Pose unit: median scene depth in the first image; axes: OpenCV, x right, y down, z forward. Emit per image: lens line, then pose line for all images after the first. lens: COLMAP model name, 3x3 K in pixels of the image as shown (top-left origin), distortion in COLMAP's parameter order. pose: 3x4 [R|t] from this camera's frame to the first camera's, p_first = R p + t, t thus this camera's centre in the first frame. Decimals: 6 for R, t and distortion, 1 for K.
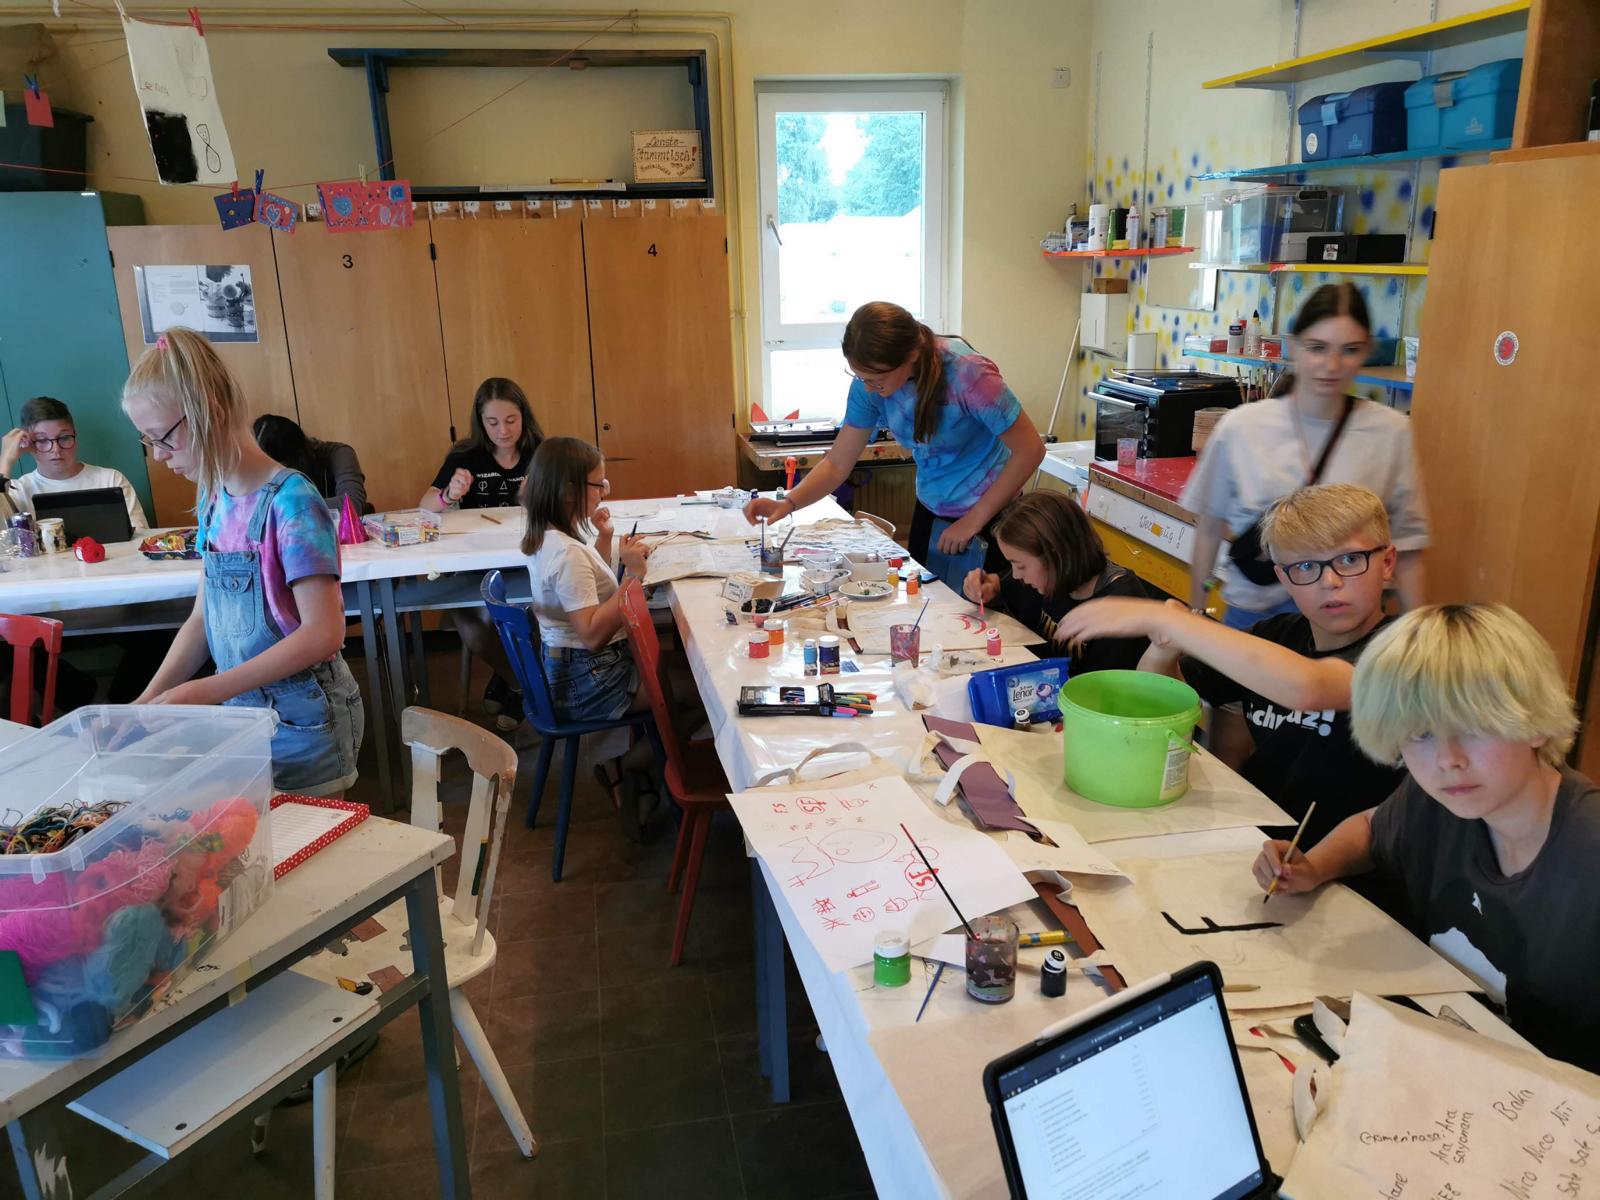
lens RADIAL K [[1234.0, 0, 788.5], [0, 1234.0, 612.9], [0, 0, 1]] dist [0.042604, -0.046053]
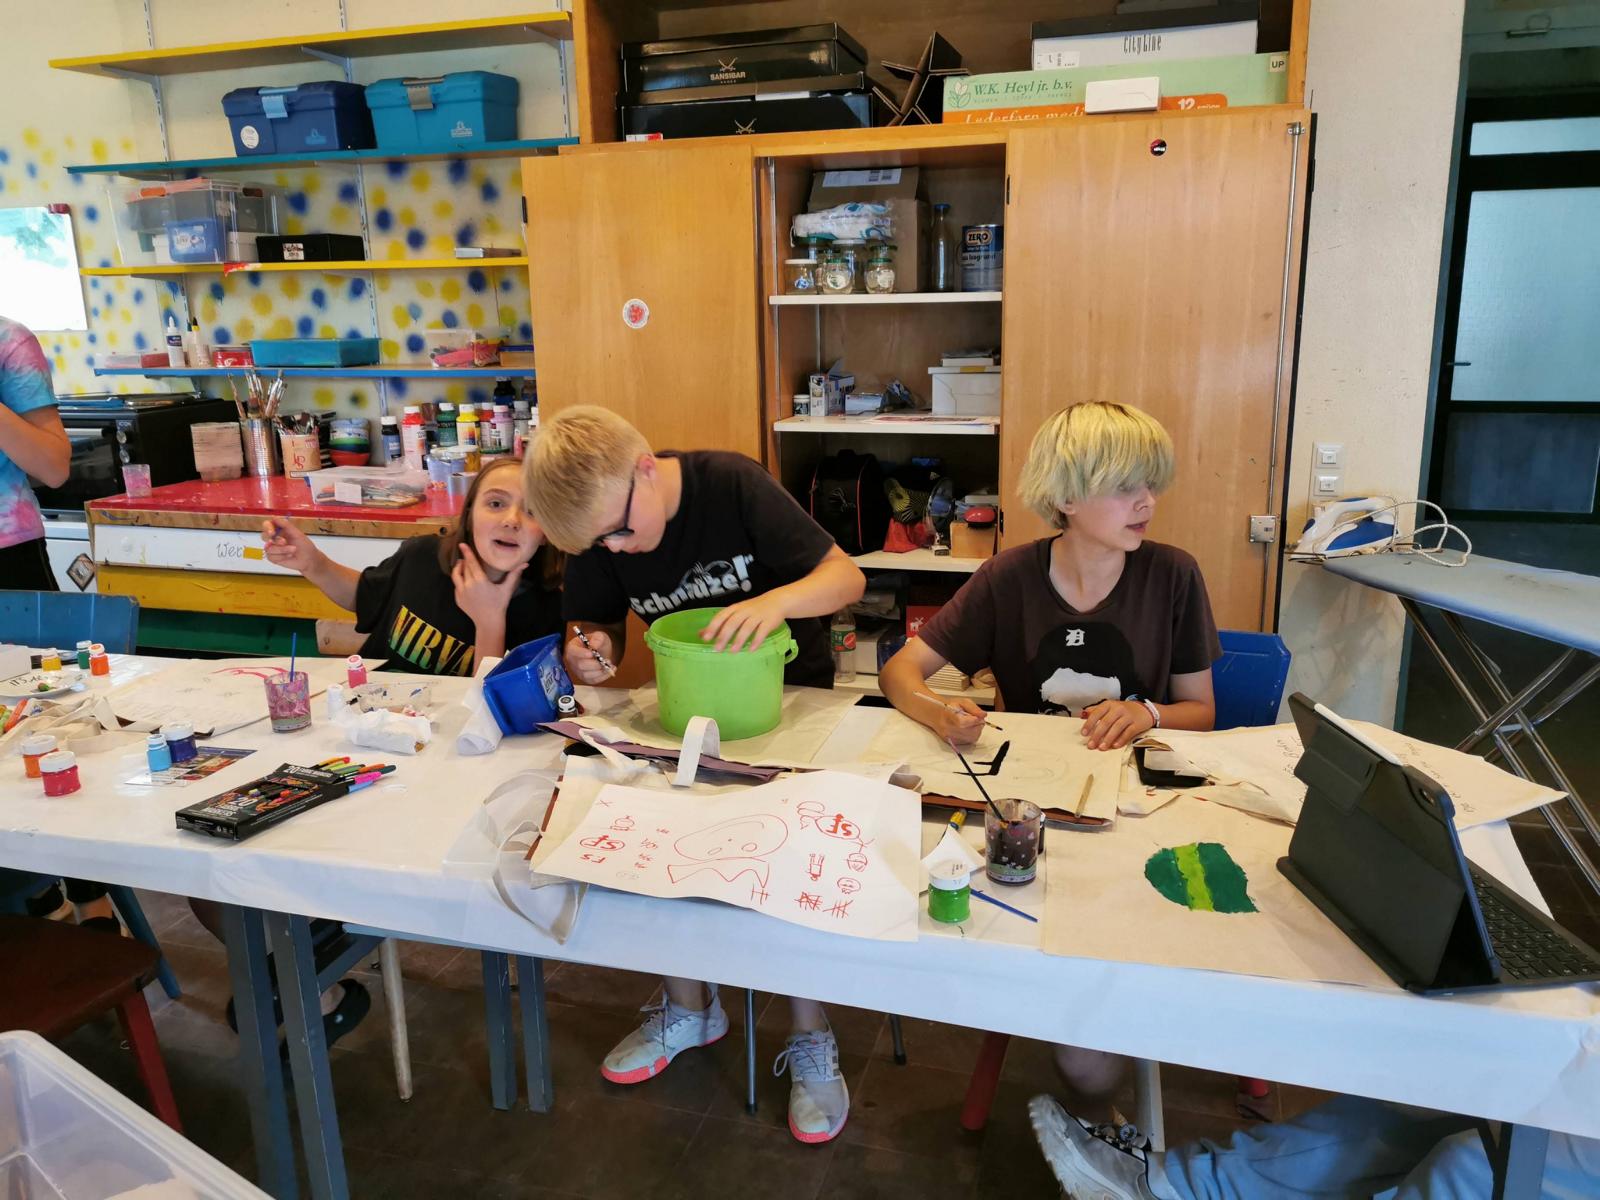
lens RADIAL K [[1234.0, 0, 796.0], [0, 1234.0, 598.7], [0, 0, 1]] dist [0.042604, -0.046053]
pose [[0.473962, -0.207590, 0.855725, -0.275520], [0.259746, 0.961531, 0.089391, -0.014722], [-0.841363, 0.179903, 0.509650, 0.232341]]
